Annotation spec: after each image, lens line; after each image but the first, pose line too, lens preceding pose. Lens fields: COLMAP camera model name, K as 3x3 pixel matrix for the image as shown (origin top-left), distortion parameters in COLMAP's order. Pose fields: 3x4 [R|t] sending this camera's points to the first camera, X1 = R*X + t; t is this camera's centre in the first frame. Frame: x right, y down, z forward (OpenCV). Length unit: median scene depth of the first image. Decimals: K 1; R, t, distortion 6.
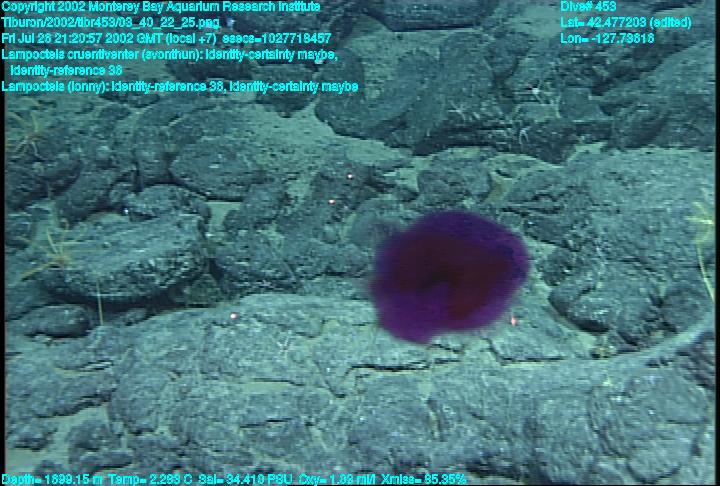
lens RADIAL K [[1044.7, 0, 360.0], [0, 1044.7, 243.0], [0, 0, 1]] dist [0.229118, 0.068244]
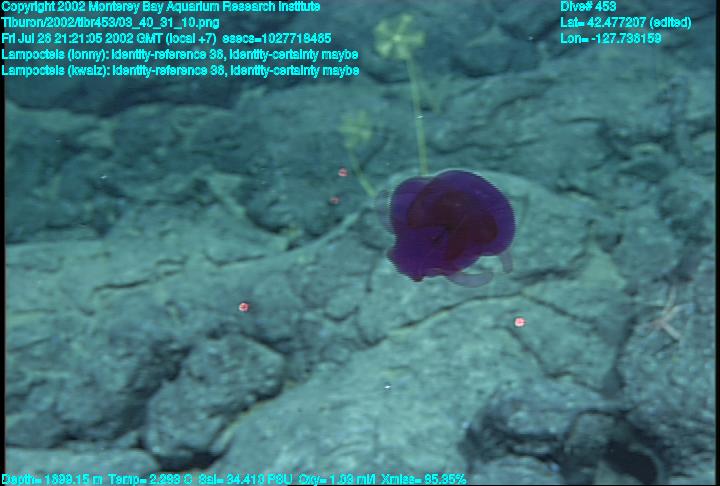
lens RADIAL K [[1044.7, 0, 360.0], [0, 1044.7, 243.0], [0, 0, 1]] dist [0.229118, 0.068244]
pose [[0.939533, -0.187448, 0.286602, -0.056322], [0.179639, 0.982274, 0.053551, 0.052382], [-0.291560, 0.001172, 0.956552, -0.221460]]
